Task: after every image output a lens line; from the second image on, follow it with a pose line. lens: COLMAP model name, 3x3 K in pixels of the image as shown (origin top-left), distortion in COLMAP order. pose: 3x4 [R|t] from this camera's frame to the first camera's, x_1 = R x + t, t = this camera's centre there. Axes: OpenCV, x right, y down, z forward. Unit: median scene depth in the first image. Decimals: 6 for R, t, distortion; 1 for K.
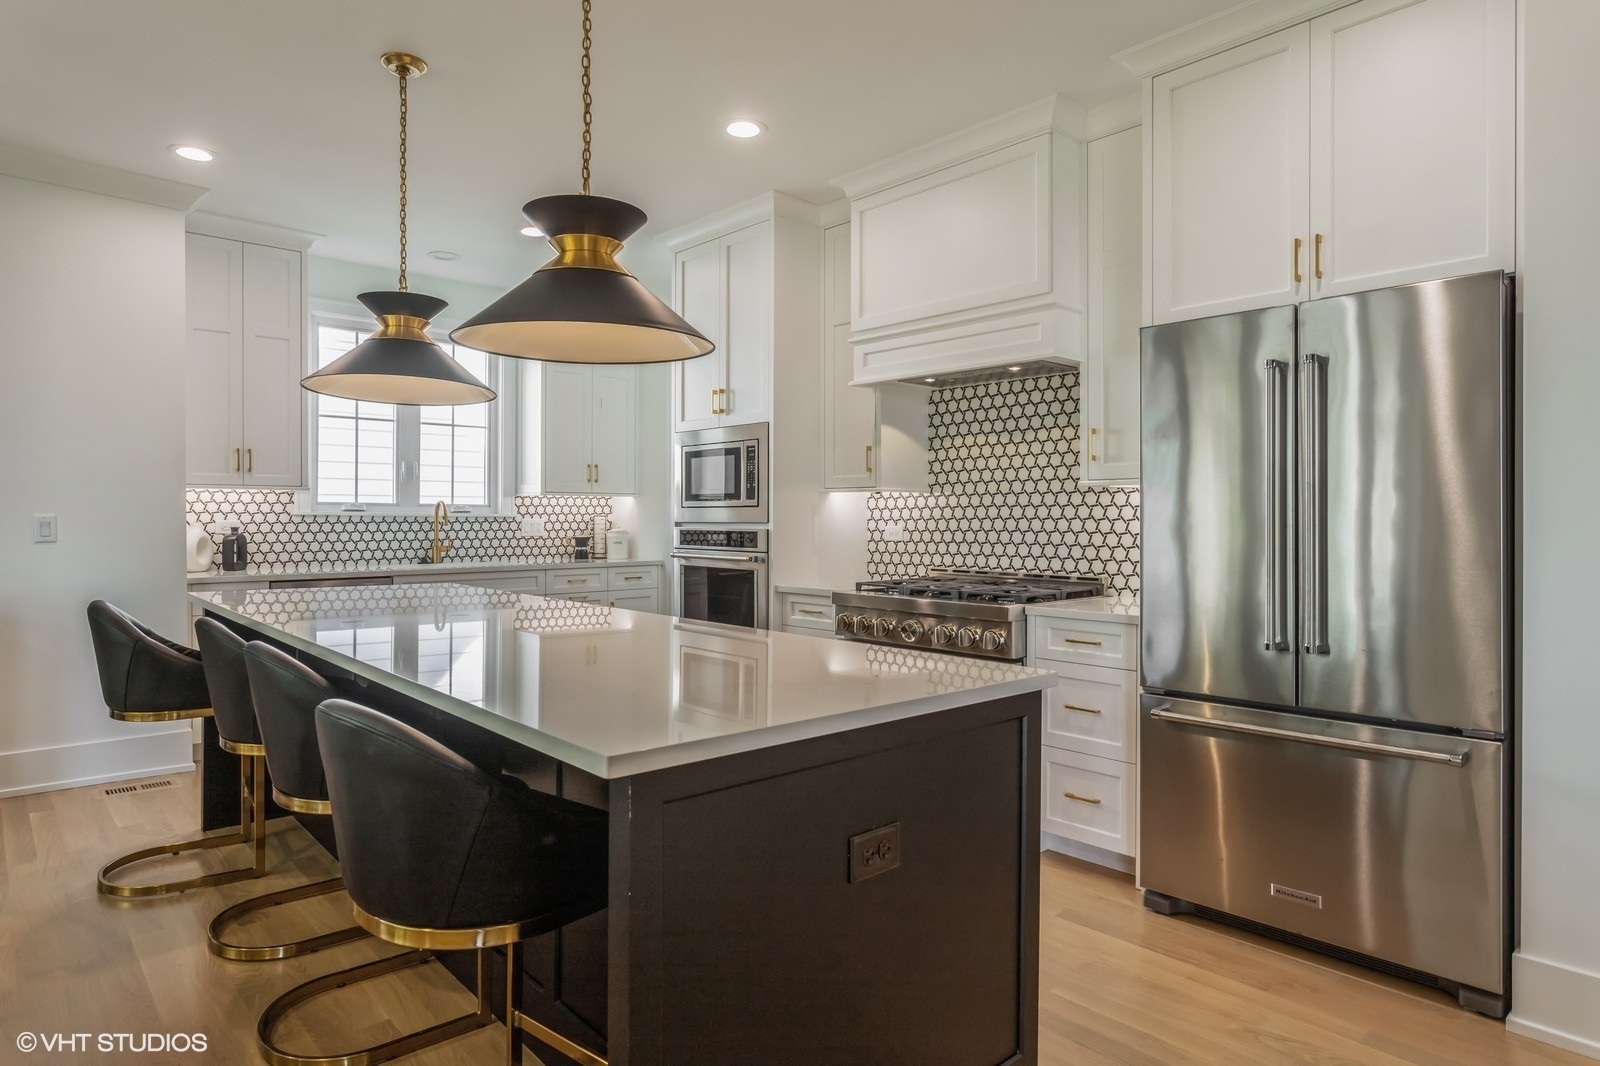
lens RADIAL K [[914.7, 0, 800.9], [0, 914.7, 533.0], [0, 0, 1]] dist [0.005748, 0.000429]
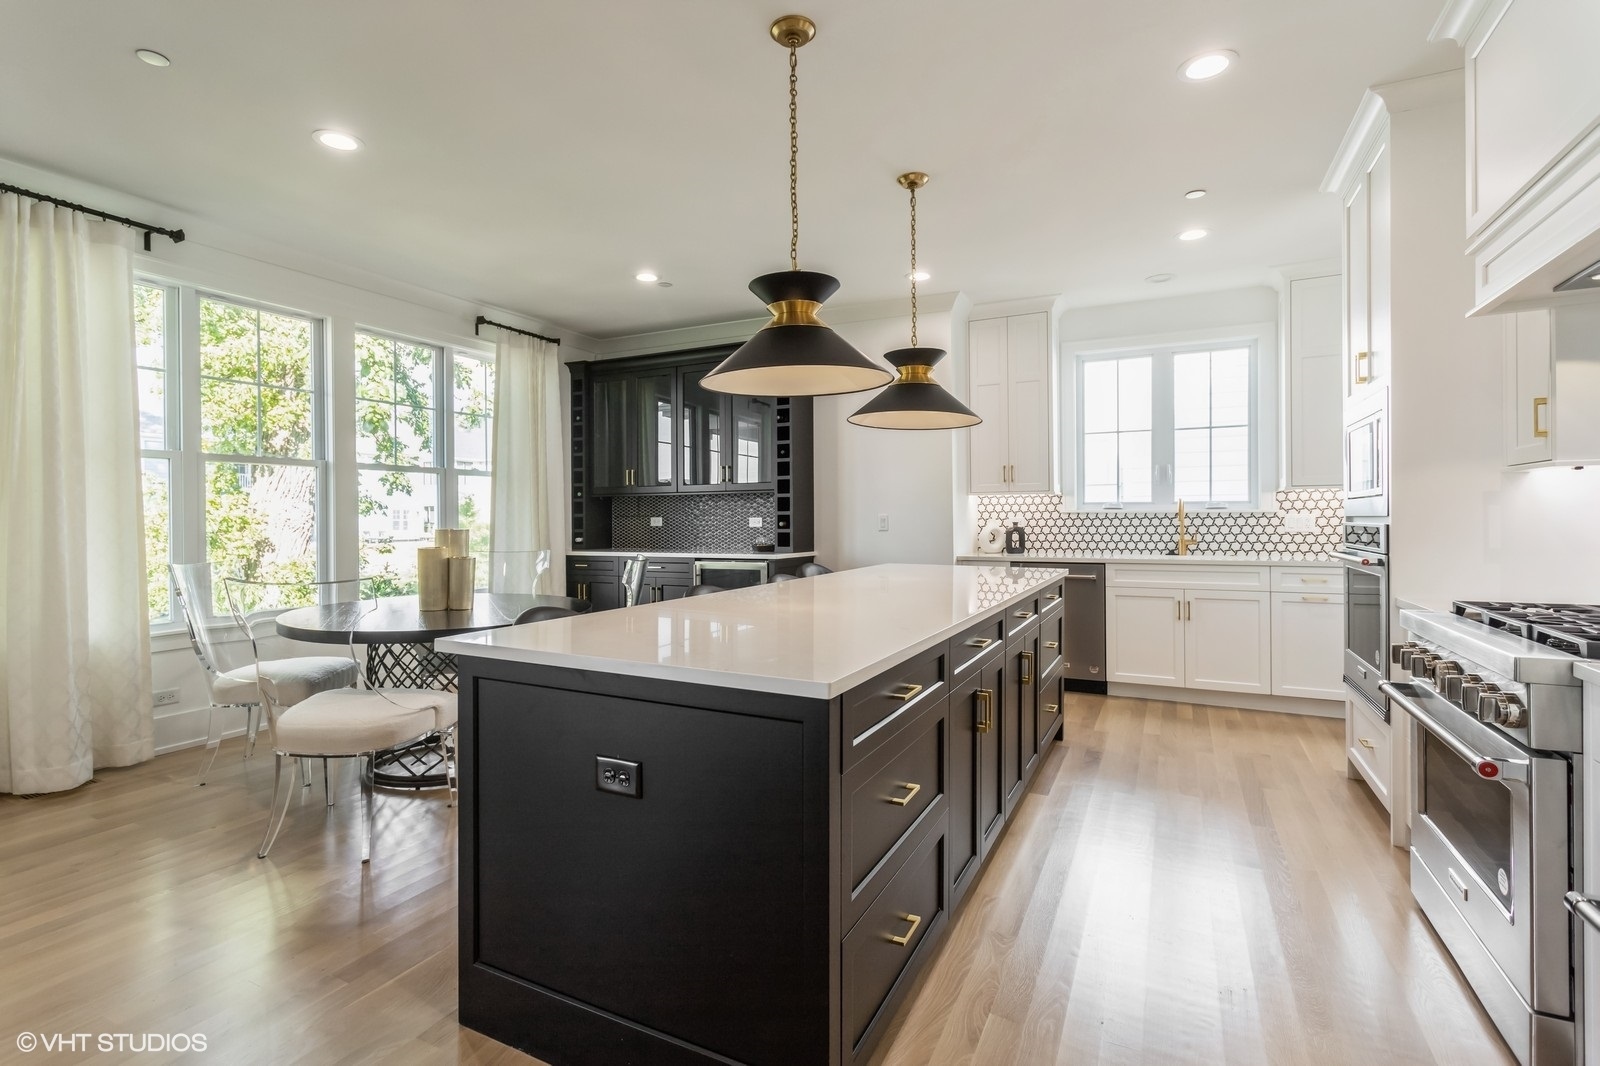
lens RADIAL K [[768.6, 0, 804.2], [0, 768.6, 506.1], [0, 0, 1]] dist [0.009673, 0.001707]
pose [[0.366978, -0.016555, -0.930082, 0.316992], [-0.006639, 0.999770, -0.020415, -0.004407], [0.930206, 0.013667, 0.366784, 0.253092]]
